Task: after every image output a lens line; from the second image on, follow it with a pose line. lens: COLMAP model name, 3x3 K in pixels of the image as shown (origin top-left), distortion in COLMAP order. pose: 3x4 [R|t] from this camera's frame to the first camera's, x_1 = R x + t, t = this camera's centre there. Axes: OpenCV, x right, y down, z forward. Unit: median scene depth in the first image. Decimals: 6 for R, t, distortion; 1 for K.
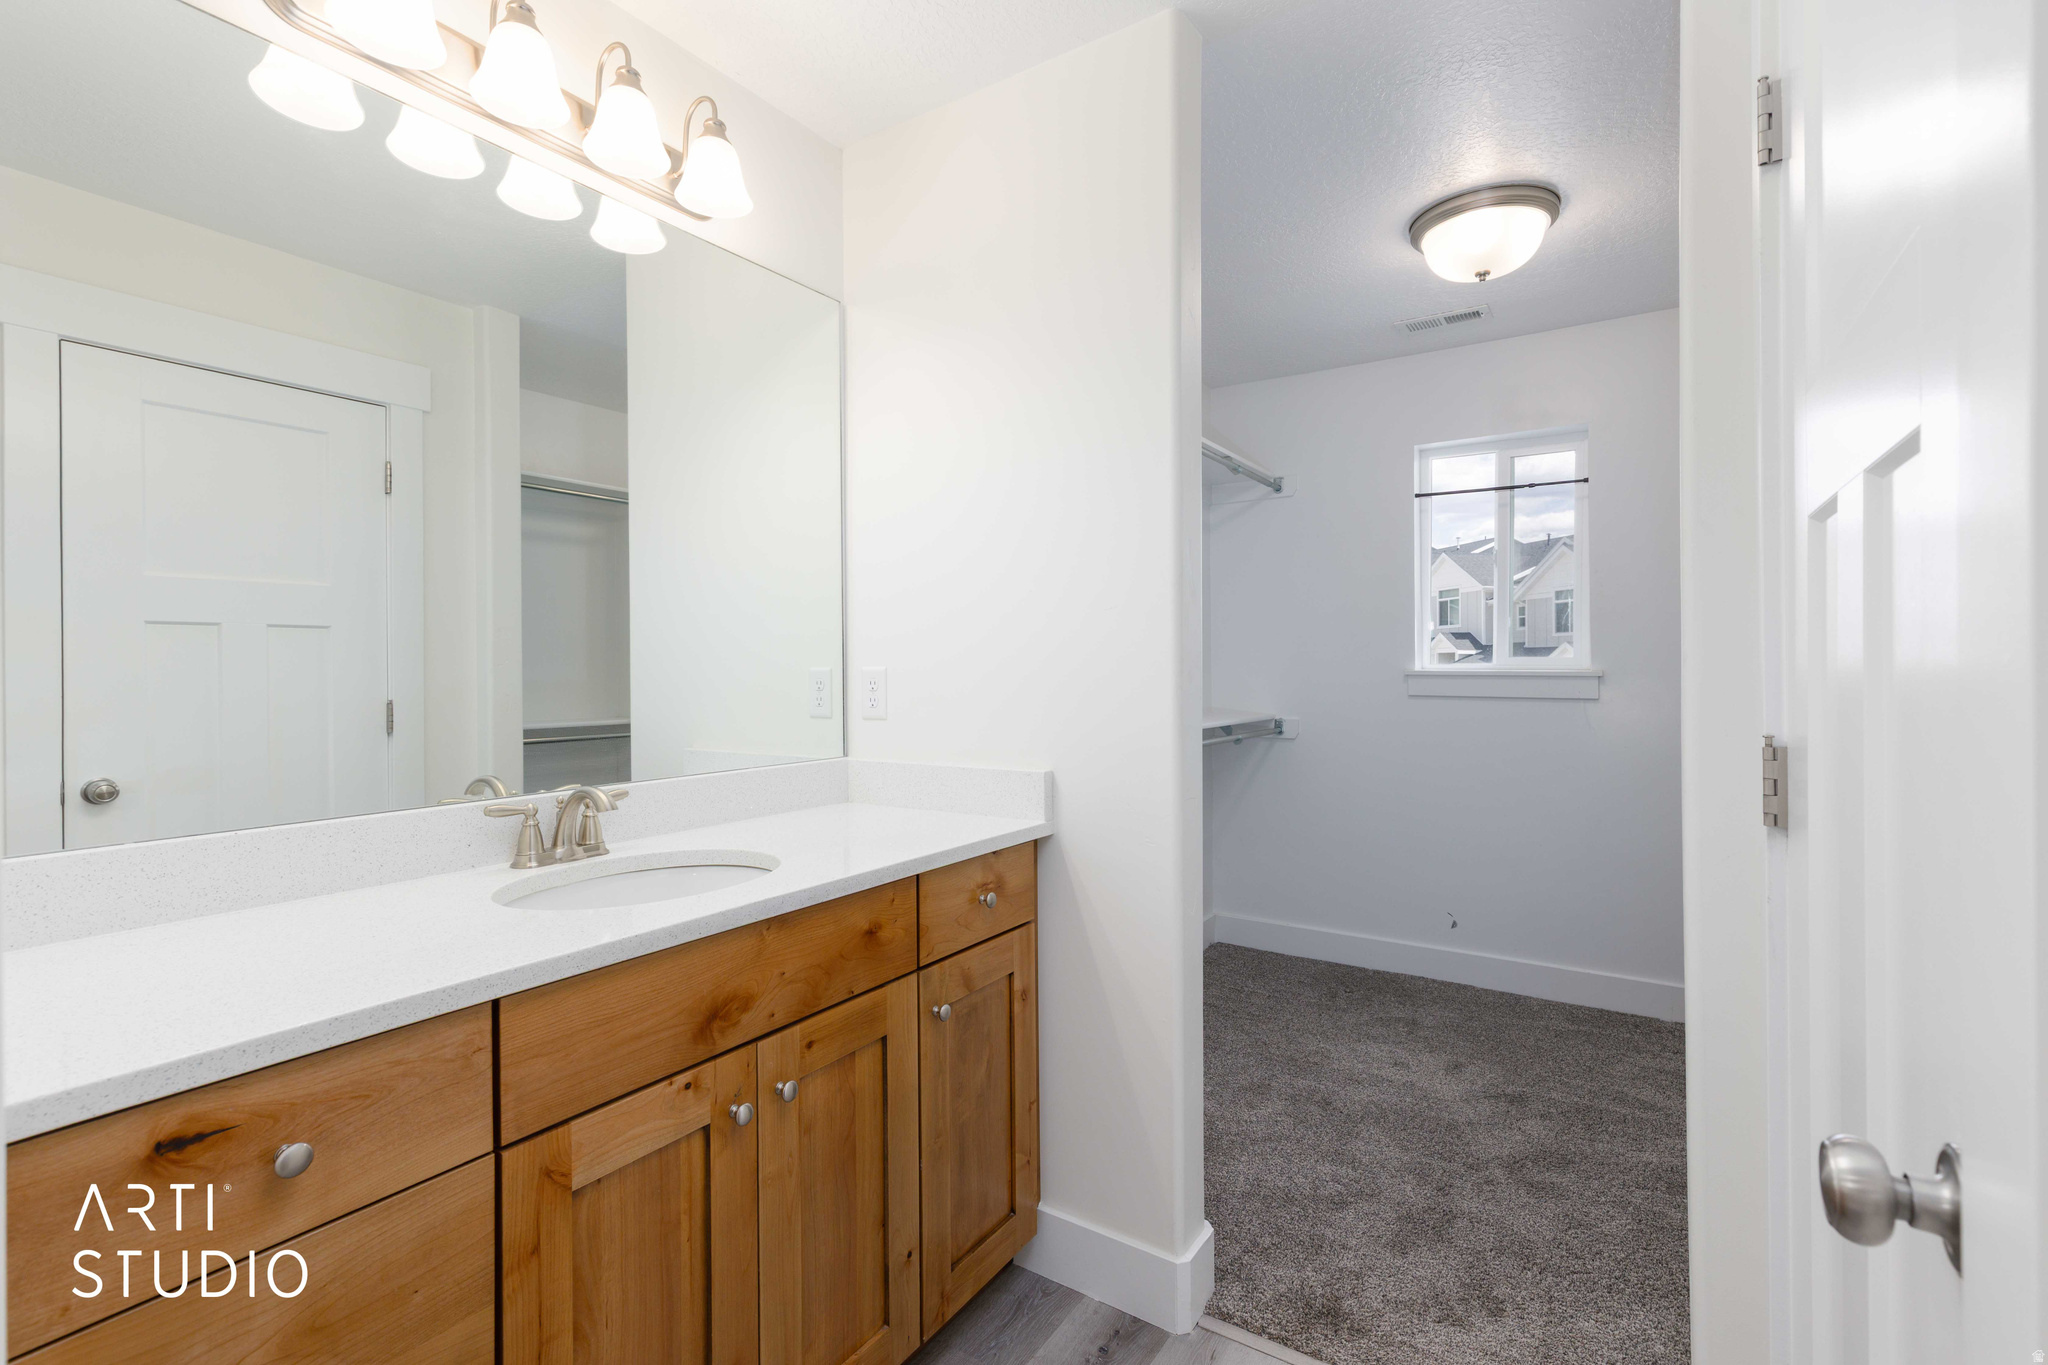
lens RADIAL K [[921.3, 0, 1023.3], [0, 921.3, 665.4], [0, 0, 1]] dist [0.012569, -0.000208]
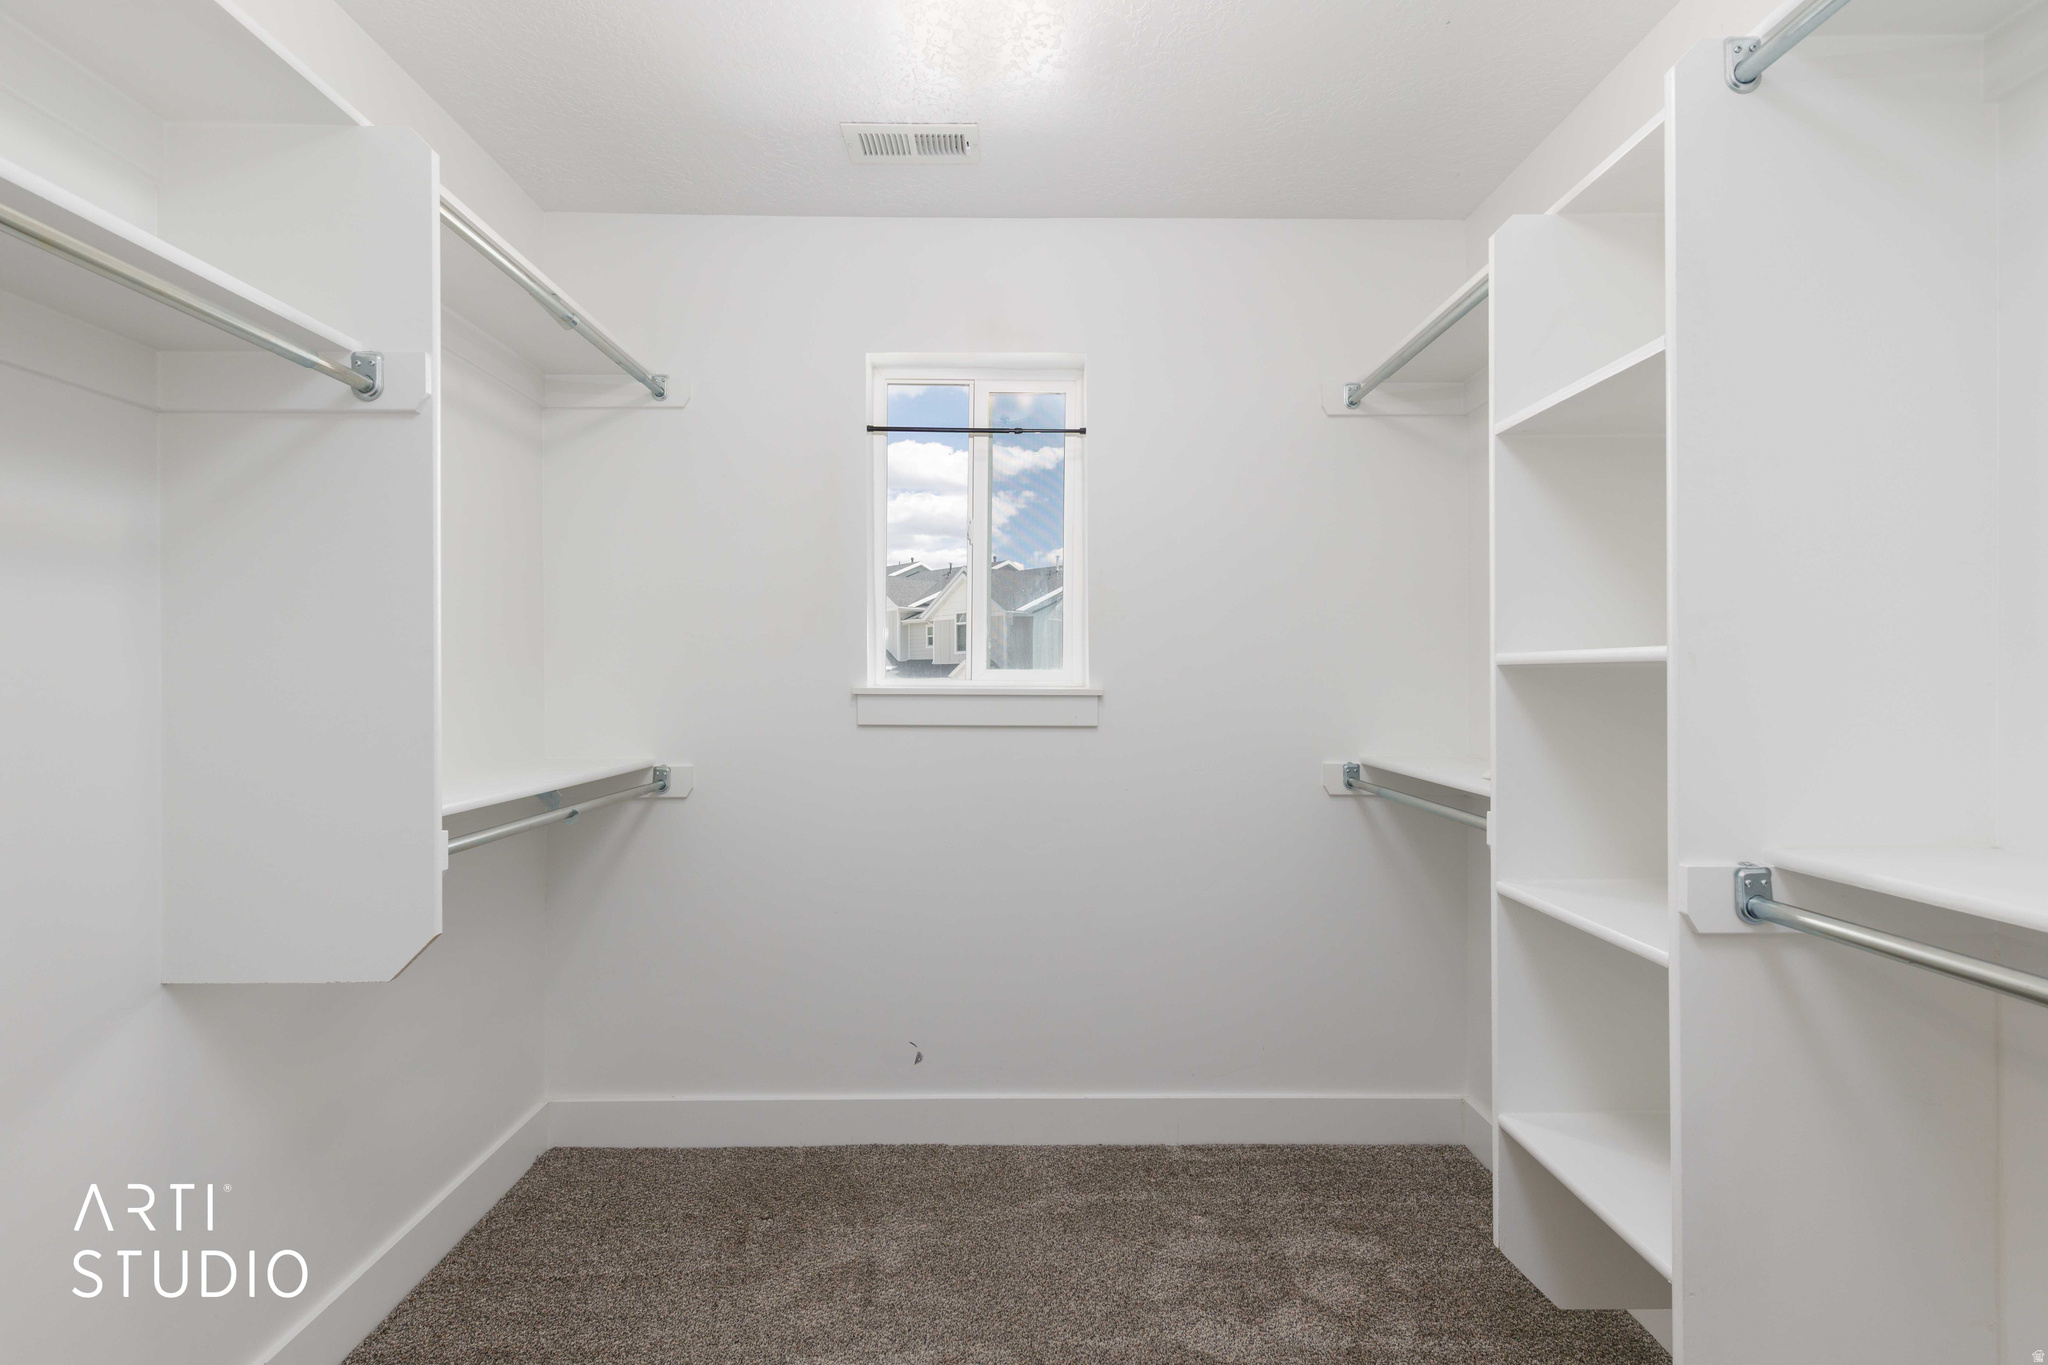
lens RADIAL K [[921.3, 0, 1023.3], [0, 921.3, 665.4], [0, 0, 1]] dist [0.012569, -0.000208]
pose [[0.825163, 0.008026, 0.564838, 0.162824], [0.001299, 0.999869, -0.016106, 0.000169], [-0.564894, 0.014024, 0.825045, 0.447615]]
